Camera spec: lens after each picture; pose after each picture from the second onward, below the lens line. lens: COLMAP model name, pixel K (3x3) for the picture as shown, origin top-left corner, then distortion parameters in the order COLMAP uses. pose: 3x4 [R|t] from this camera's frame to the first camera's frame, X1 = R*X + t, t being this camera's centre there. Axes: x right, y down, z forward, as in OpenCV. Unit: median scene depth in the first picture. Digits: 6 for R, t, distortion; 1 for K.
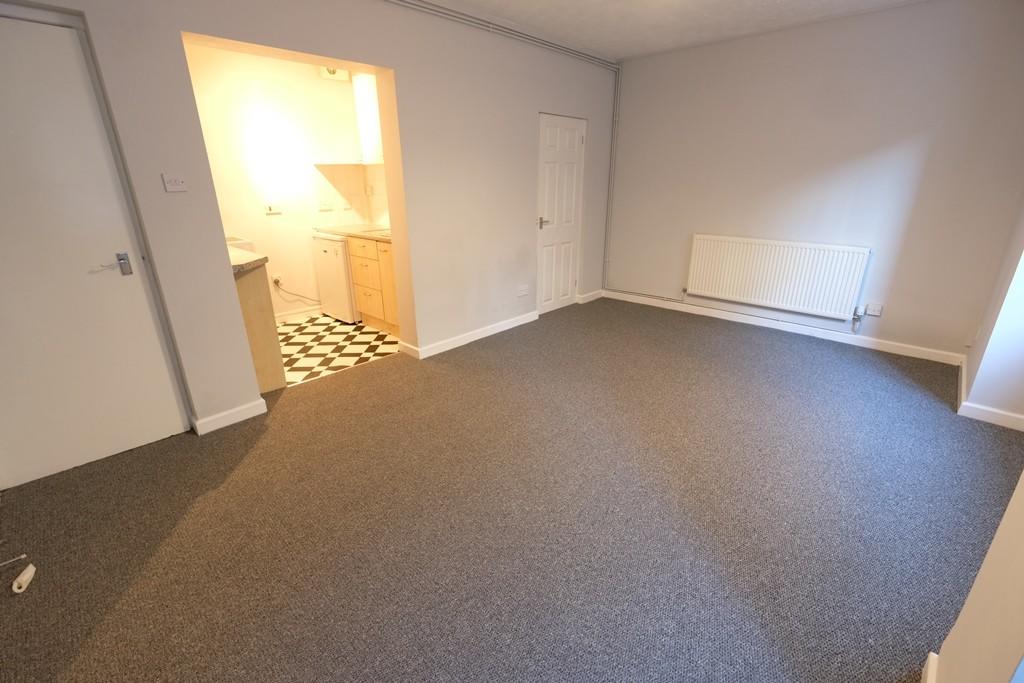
lens RADIAL K [[446.8, 0, 512.7], [0, 446.8, 334.9], [0, 0, 1]] dist [0.000212, 0.000080]
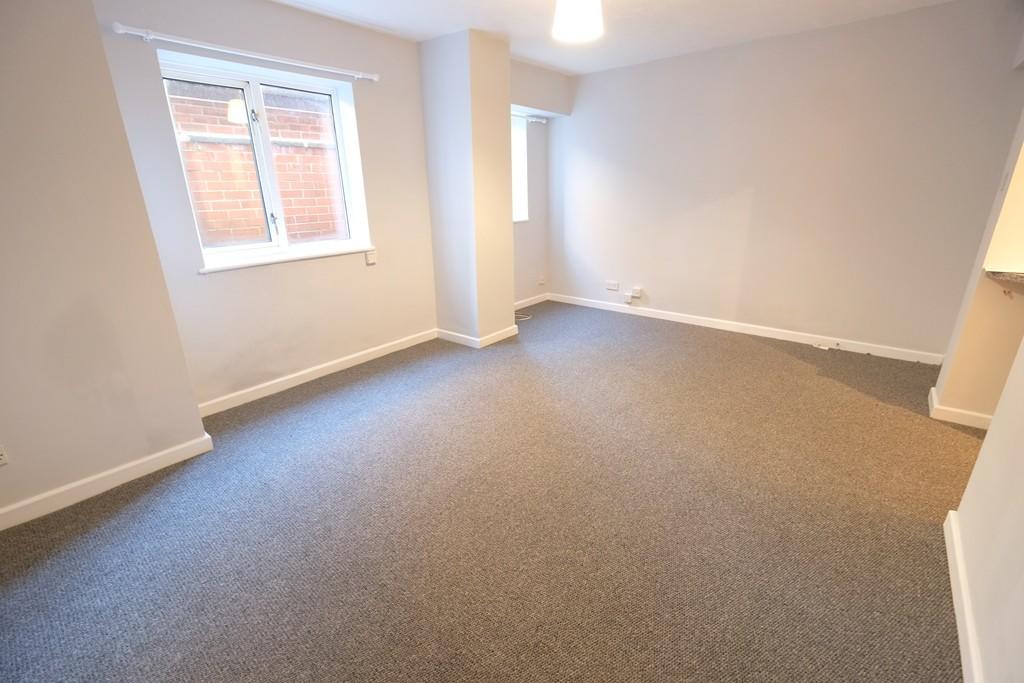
lens RADIAL K [[446.8, 0, 512.7], [0, 446.8, 334.9], [0, 0, 1]] dist [0.000212, 0.000080]
pose [[-0.997520, 0.042547, -0.056070, 0.298982], [-0.000730, 0.790319, 0.612695, -0.419713], [0.070381, 0.611216, -0.788328, 1.179269]]
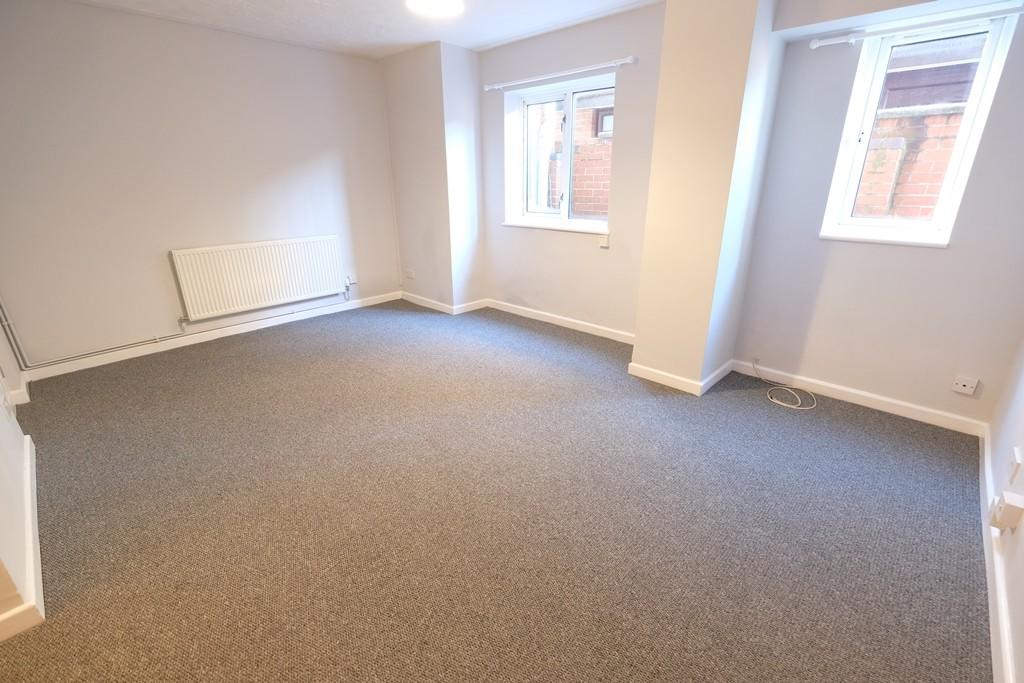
lens RADIAL K [[446.8, 0, 512.7], [0, 446.8, 334.9], [0, 0, 1]] dist [0.000212, 0.000080]
pose [[0.006071, -0.328003, 0.944657, -0.484783], [0.339025, 0.889402, 0.306639, -0.150933], [-0.940758, 0.318400, 0.116601, 0.436867]]
